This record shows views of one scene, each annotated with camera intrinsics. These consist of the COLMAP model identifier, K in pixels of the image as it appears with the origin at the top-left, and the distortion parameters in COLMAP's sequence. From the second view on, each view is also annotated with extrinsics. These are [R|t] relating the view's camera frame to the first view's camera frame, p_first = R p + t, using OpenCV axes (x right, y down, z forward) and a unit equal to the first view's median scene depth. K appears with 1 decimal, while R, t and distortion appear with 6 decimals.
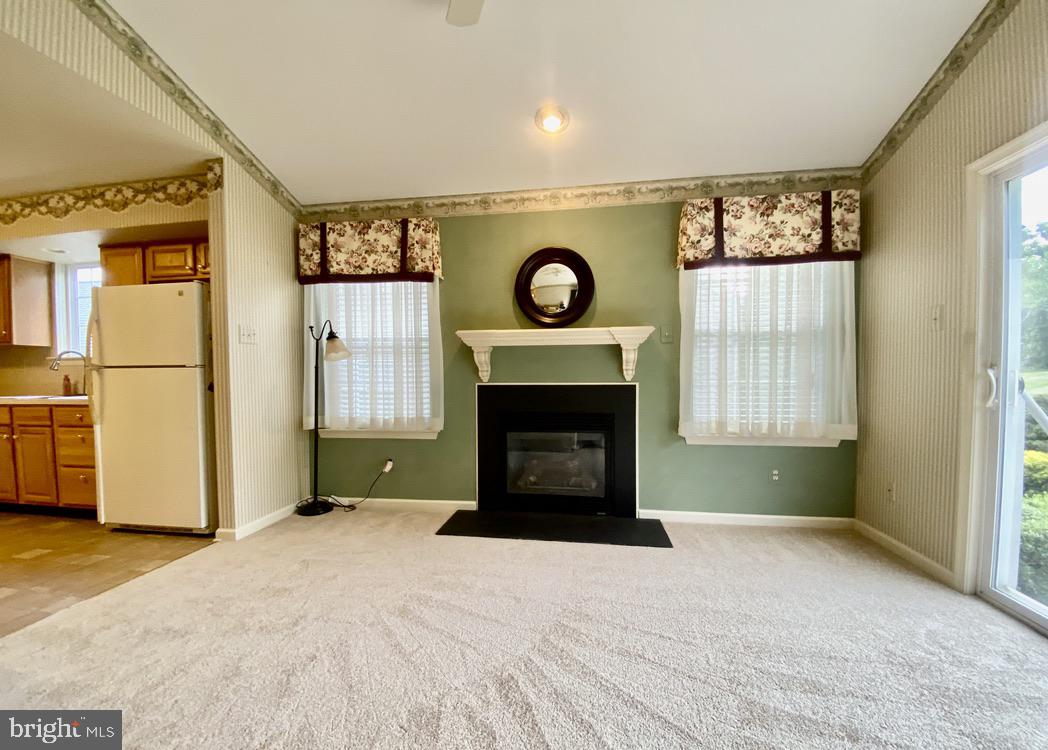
lens RADIAL K [[429.6, 0, 527.4], [0, 429.6, 389.2], [0, 0, 1]] dist [0.000617, -0.000068]
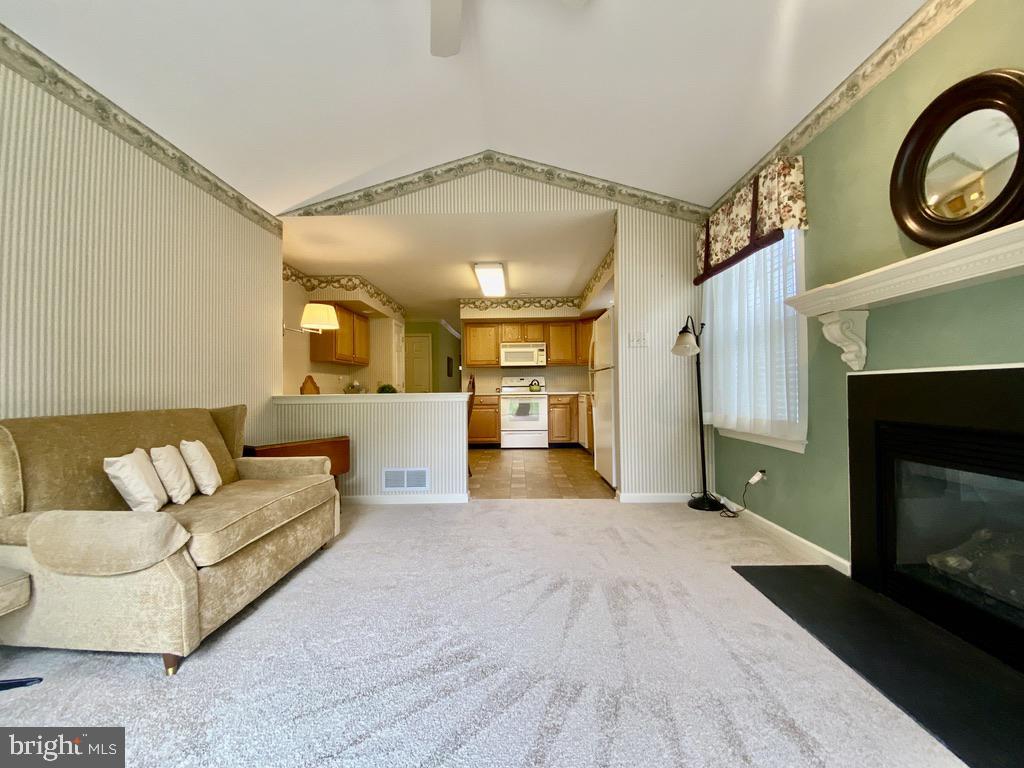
lens RADIAL K [[413.6, 0, 512.0], [0, 413.6, 384.0], [0, 0, 1]] dist [0.019605, -0.024894]
pose [[0.129296, -0.011799, -0.991536, 0.436048], [-0.026190, 0.999540, -0.015309, 0.025351], [0.991260, 0.027948, 0.128927, 0.446812]]
